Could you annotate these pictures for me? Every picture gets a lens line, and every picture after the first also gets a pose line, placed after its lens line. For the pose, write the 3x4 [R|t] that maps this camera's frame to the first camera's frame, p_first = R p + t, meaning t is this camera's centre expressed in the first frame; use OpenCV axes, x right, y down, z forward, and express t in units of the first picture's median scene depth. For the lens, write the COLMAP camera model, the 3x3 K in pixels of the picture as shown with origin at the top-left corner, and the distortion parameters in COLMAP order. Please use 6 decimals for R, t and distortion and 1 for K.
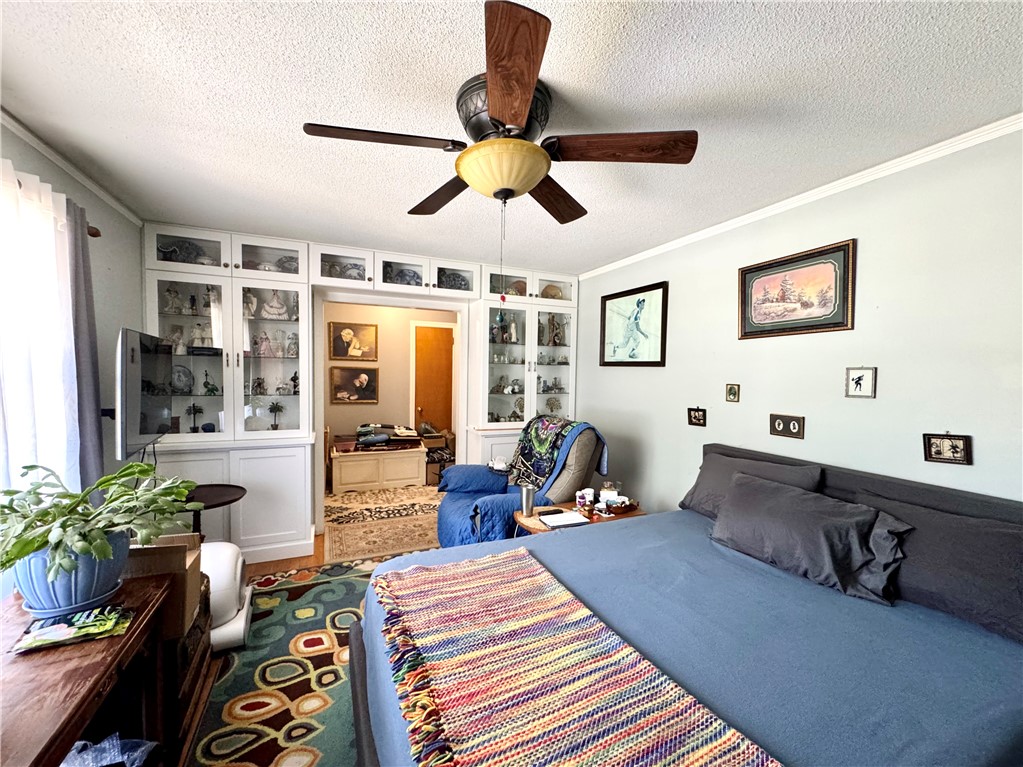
lens RADIAL K [[407.3, 0, 509.5], [0, 407.3, 383.4], [0, 0, 1]] dist [-0.000240, -0.000022]
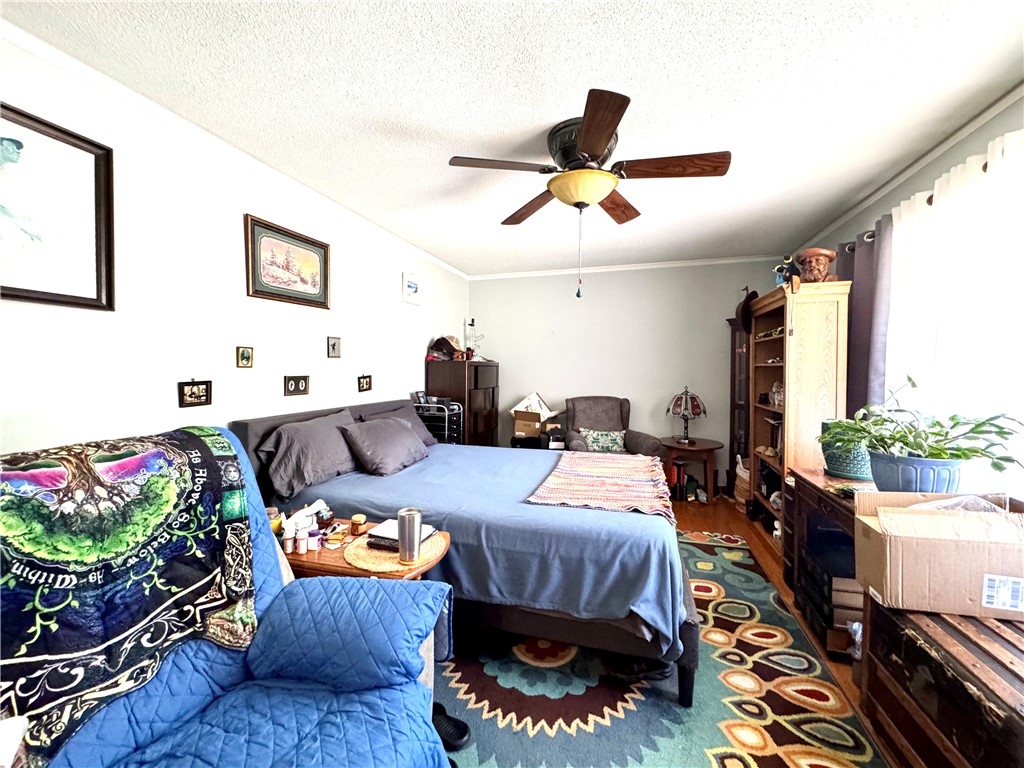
lens RADIAL K [[407.7, 0, 510.0], [0, 407.7, 383.9], [0, 0, 1]] dist [-0.000240, -0.000022]
pose [[-0.754765, -0.038554, 0.654861, -0.493338], [0.007500, 0.997699, 0.067382, 0.029295], [-0.655952, 0.055769, -0.752740, 1.460010]]
